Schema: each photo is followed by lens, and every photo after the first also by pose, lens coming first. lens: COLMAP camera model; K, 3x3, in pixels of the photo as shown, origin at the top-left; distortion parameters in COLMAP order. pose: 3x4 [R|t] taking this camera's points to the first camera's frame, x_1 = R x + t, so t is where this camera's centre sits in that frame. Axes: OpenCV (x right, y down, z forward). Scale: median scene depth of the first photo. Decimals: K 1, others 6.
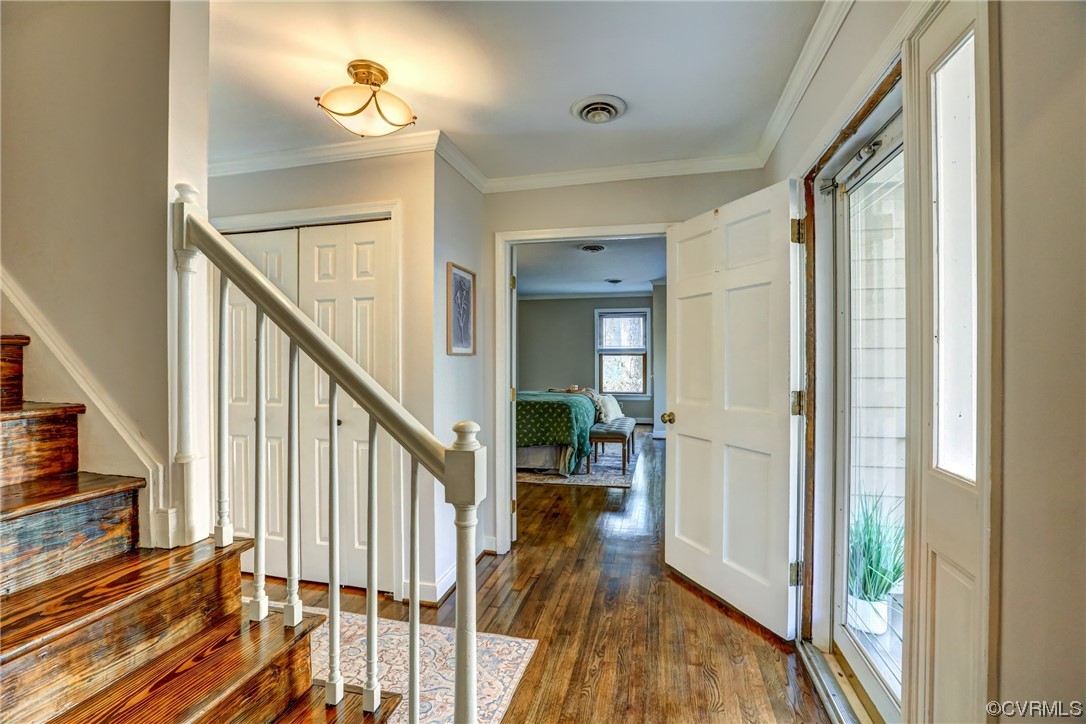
lens RADIAL K [[490.6, 0, 543.0], [0, 490.6, 362.0], [0, 0, 1]] dist [-0.000663, -0.000116]
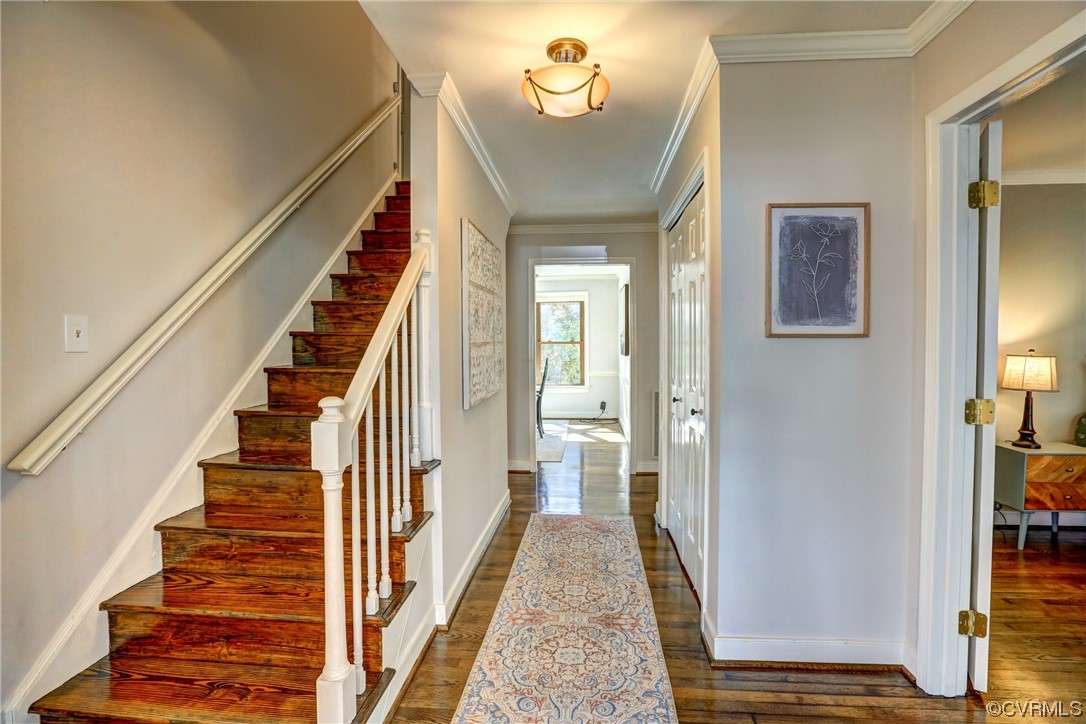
lens RADIAL K [[490.6, 0, 543.0], [0, 490.6, 362.0], [0, 0, 1]] dist [-0.000663, -0.000116]
pose [[0.169312, 0.036859, -0.984873, 0.400050], [-0.003618, 0.999317, 0.036777, -0.003841], [0.985556, -0.002663, 0.169330, 0.500560]]
